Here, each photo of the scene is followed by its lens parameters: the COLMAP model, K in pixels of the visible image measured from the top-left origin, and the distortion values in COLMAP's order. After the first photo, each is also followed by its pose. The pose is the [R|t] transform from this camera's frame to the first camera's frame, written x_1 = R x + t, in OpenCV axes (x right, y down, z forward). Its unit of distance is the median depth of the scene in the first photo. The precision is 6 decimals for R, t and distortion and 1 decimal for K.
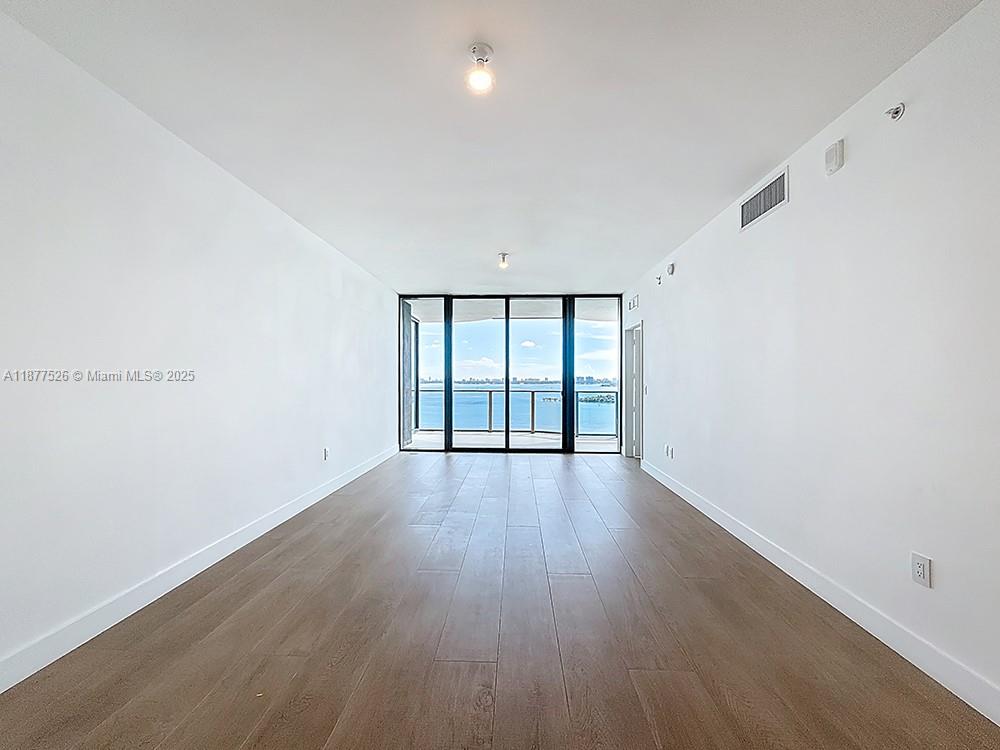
lens RADIAL K [[408.1, 0, 500.4], [0, 408.1, 378.7], [0, 0, 1]] dist [-0.001024, 0.000175]
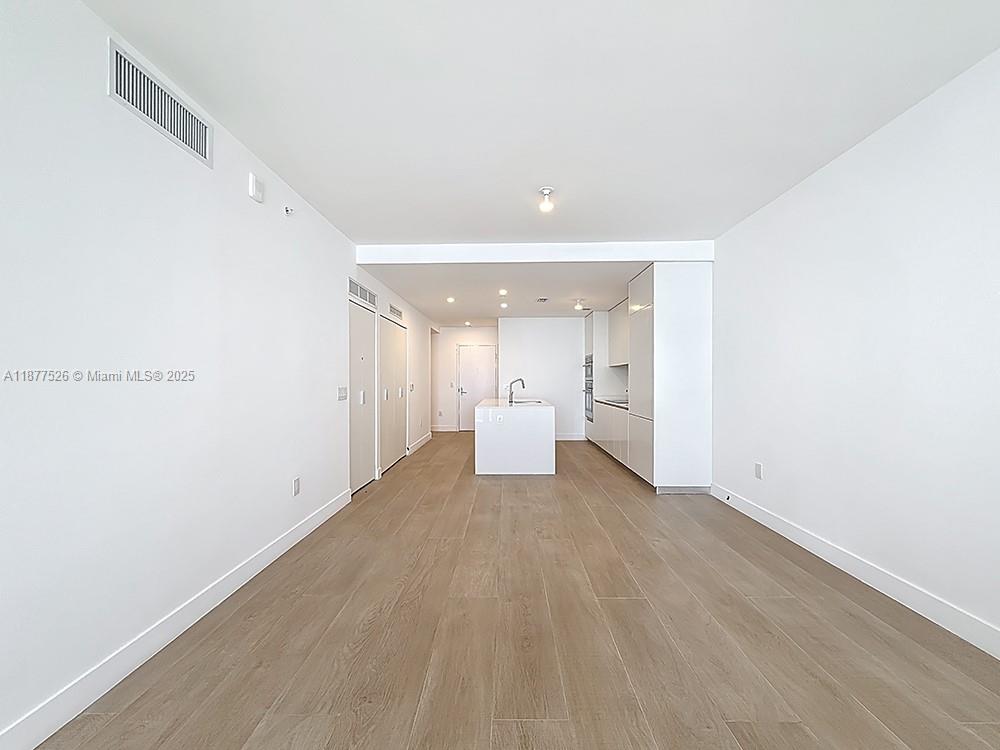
lens RADIAL K [[408.1, 0, 501.5], [0, 408.1, 376.2], [0, 0, 1]] dist [-0.001024, 0.000175]
pose [[-0.999315, 0.000330, -0.037011, 0.135470], [0.000417, 0.999997, -0.002362, -0.001772], [0.037010, -0.002376, -0.999312, 1.844176]]
